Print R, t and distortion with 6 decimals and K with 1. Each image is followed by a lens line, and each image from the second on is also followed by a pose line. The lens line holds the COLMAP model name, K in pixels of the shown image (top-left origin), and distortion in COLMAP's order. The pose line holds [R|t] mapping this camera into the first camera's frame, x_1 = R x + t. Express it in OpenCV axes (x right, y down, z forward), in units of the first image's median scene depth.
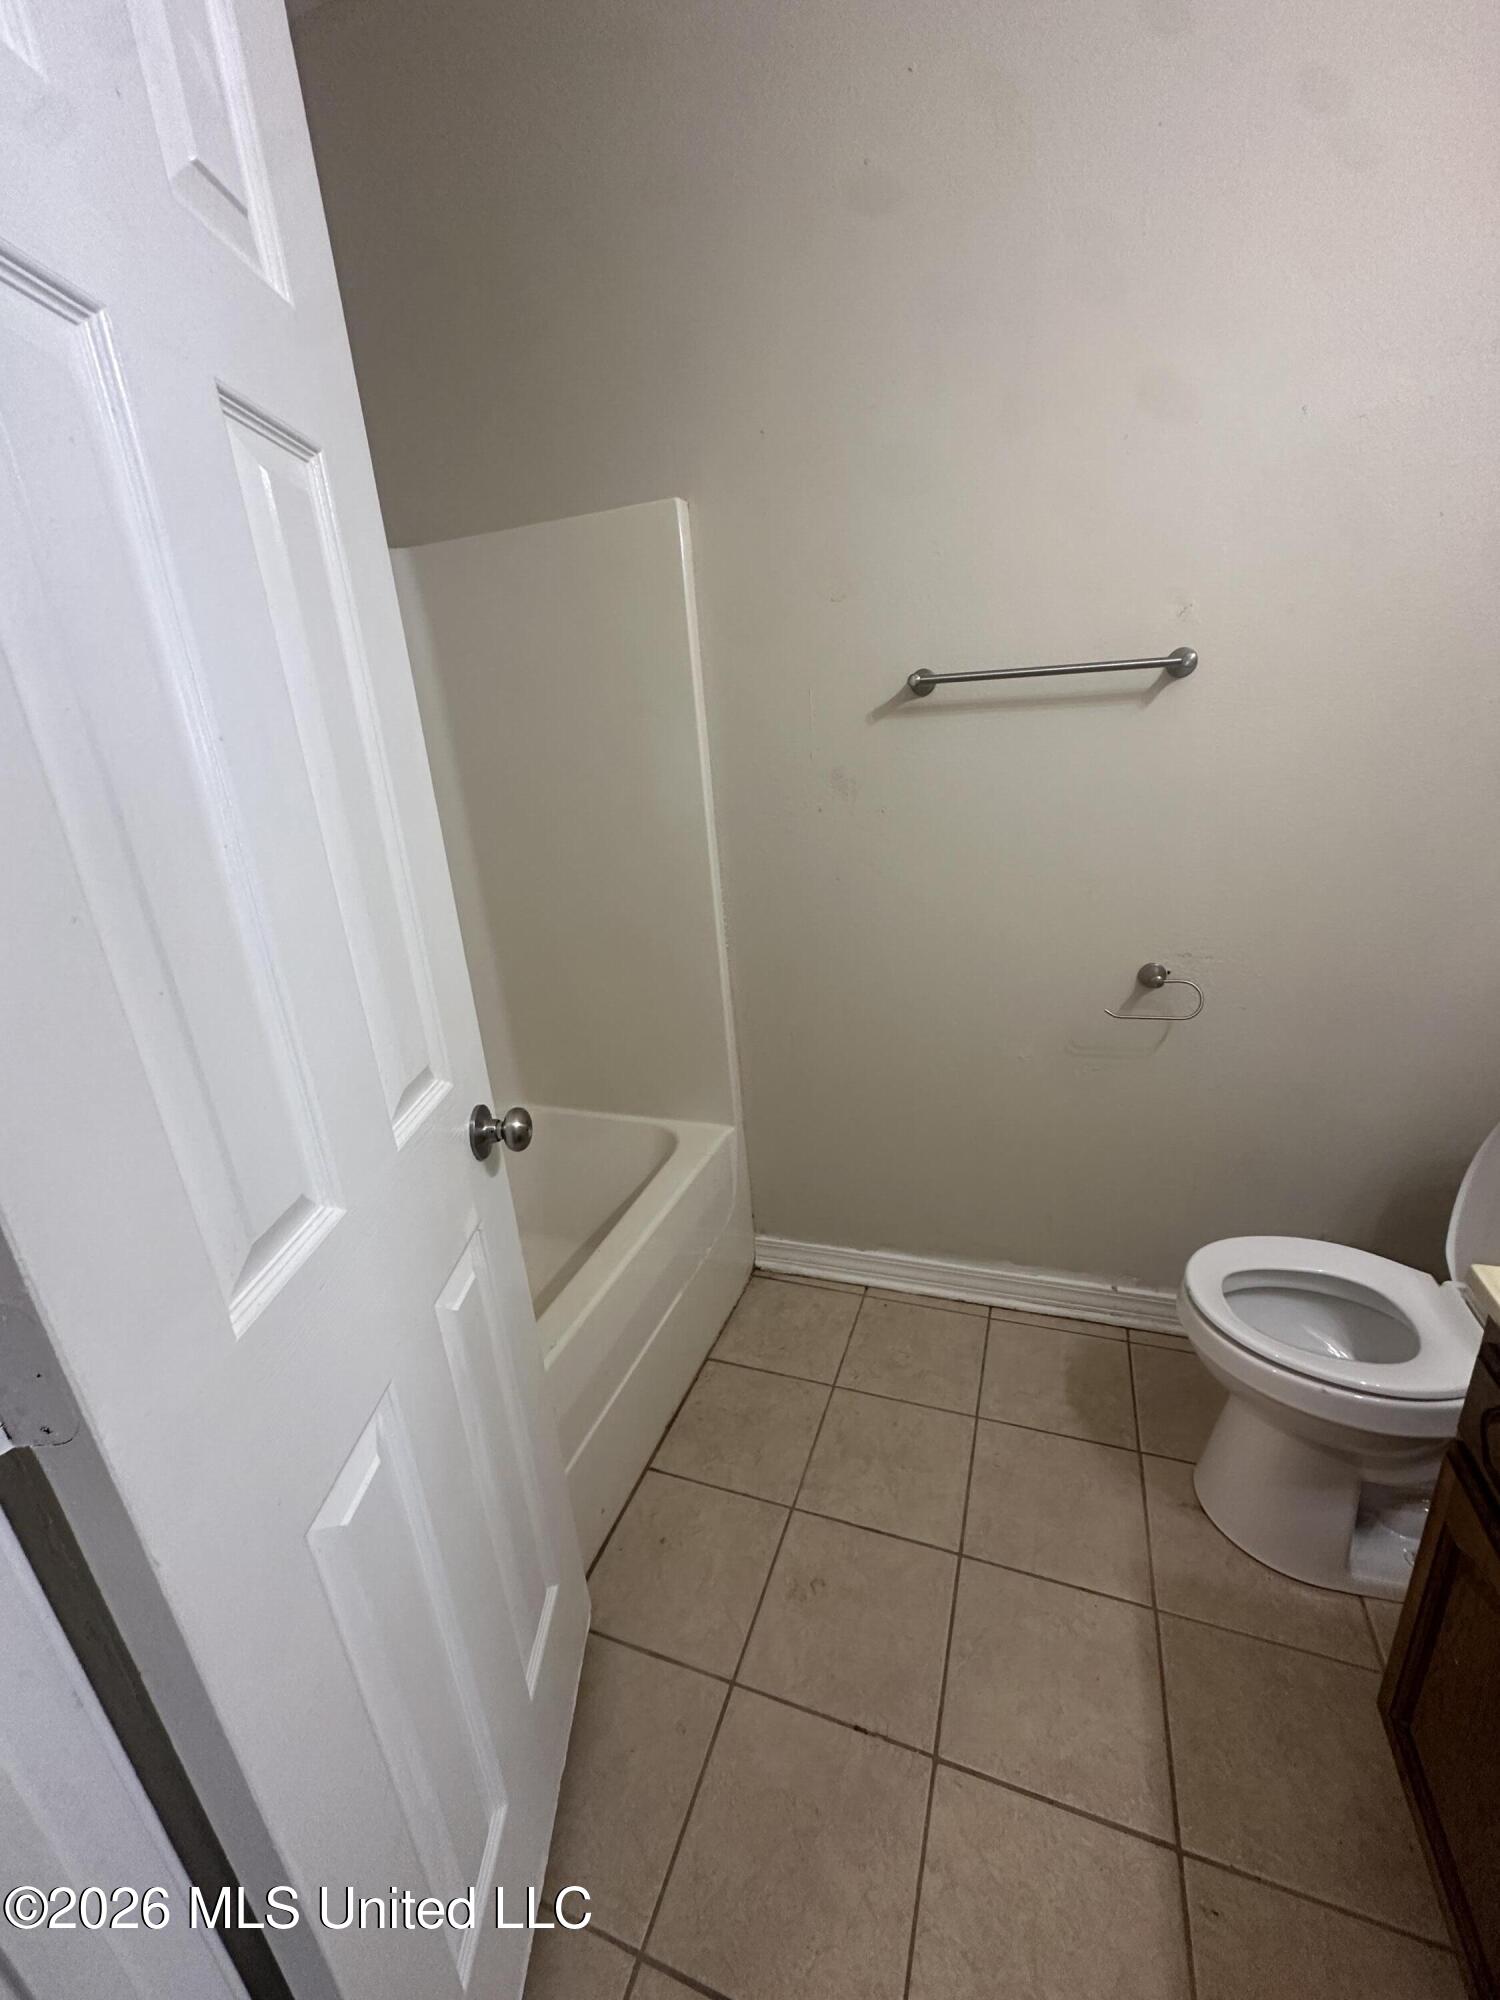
lens RADIAL K [[801.7, 0, 746.4], [0, 801.7, 993.4], [0, 0, 1]] dist [0.009403, 0.000381]
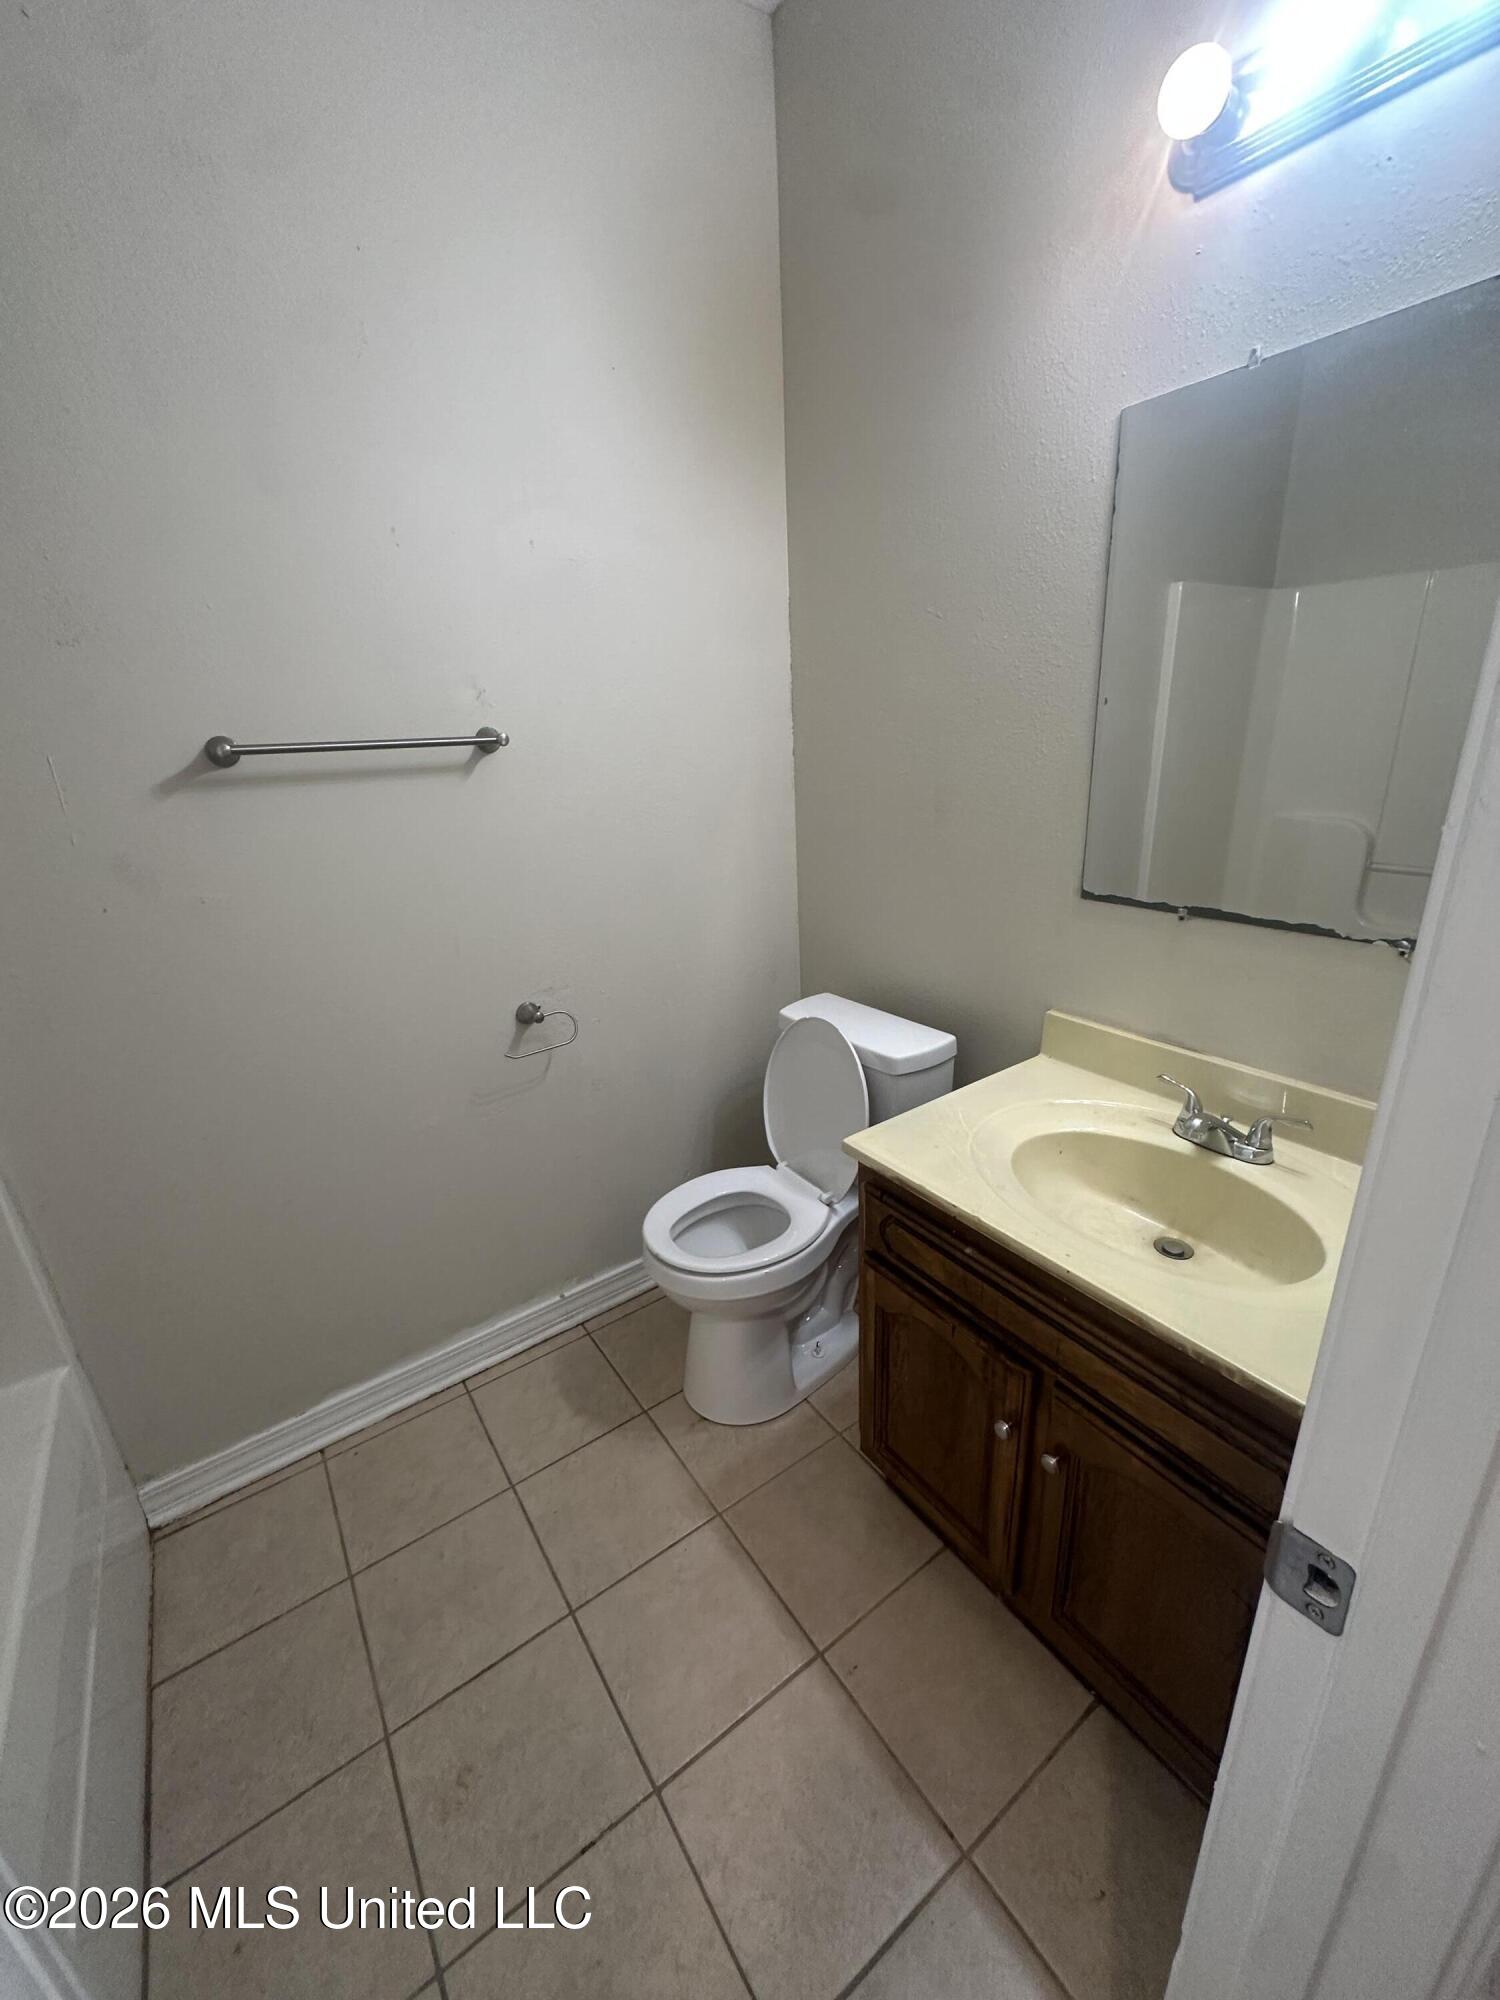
lens RADIAL K [[801.7, 0, 736.7], [0, 801.7, 1002.6], [0, 0, 1]] dist [0.009403, 0.000381]
pose [[0.591782, -0.229684, 0.772683, -0.177699], [0.268535, 0.959968, 0.079690, -0.047073], [-0.760054, 0.160333, 0.629770, 0.074320]]
